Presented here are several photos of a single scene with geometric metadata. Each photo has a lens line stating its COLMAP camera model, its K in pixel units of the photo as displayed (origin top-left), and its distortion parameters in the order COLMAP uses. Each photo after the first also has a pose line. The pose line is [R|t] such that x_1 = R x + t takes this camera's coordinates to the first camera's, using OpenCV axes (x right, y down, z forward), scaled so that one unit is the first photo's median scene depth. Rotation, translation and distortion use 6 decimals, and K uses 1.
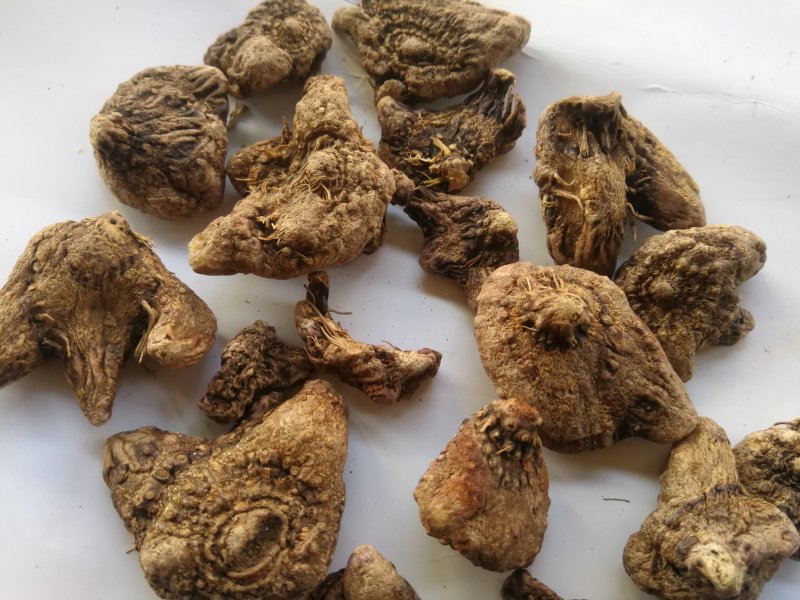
lens RADIAL K [[672.1, 0, 399.9], [0, 672.1, 302.8], [0, 0, 1]] dist [-0.024092, -0.048227]
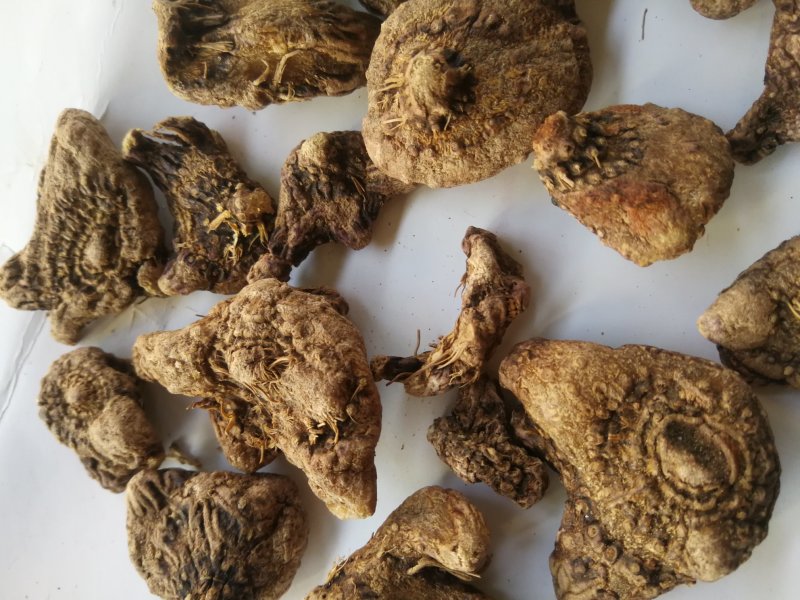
lens RADIAL K [[672.1, 0, 399.8], [0, 672.1, 298.8], [0, 0, 1]] dist [-0.024092, -0.048227]
pose [[0.014401, -0.996447, -0.082985, 0.042021], [0.996934, 0.007925, 0.077845, -0.081182], [-0.076911, -0.083852, 0.993506, 0.158143]]
